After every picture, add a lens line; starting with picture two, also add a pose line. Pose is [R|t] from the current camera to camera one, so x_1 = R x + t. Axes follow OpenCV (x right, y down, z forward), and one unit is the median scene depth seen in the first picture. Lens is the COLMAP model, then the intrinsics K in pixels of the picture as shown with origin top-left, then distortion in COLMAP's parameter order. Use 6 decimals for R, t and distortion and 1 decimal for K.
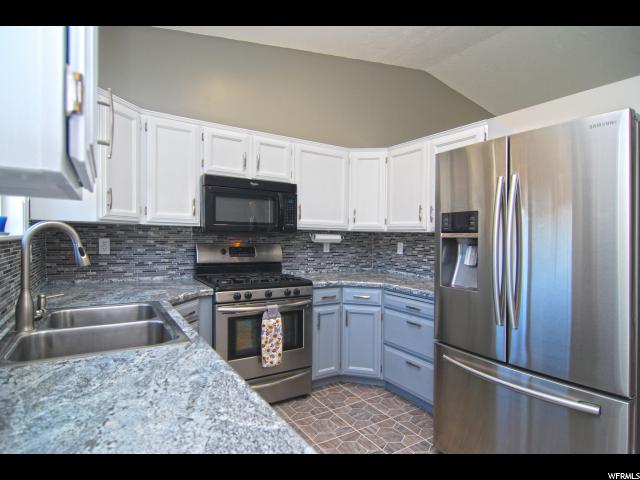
lens RADIAL K [[345.2, 0, 320.6], [0, 345.2, 252.4], [0, 0, 1]] dist [0.002162, 0.000361]
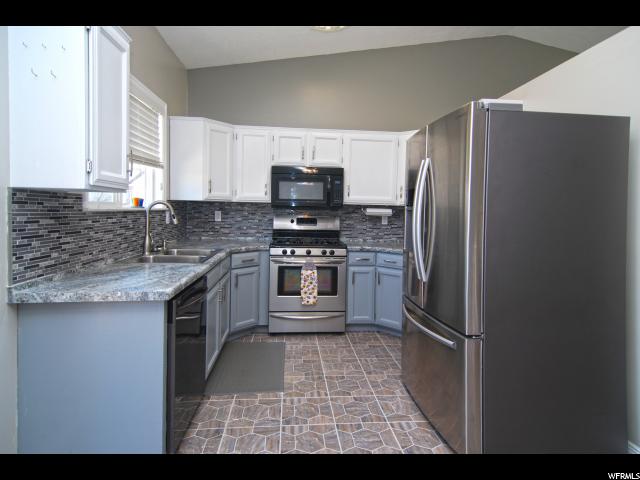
lens RADIAL K [[345.2, 0, 320.6], [0, 345.2, 252.4], [0, 0, 1]] dist [0.002162, 0.000361]
pose [[0.890599, 0.055649, -0.451371, 0.467774], [-0.024857, 0.996958, 0.073870, 0.017604], [0.454109, -0.054569, 0.889274, -0.175908]]
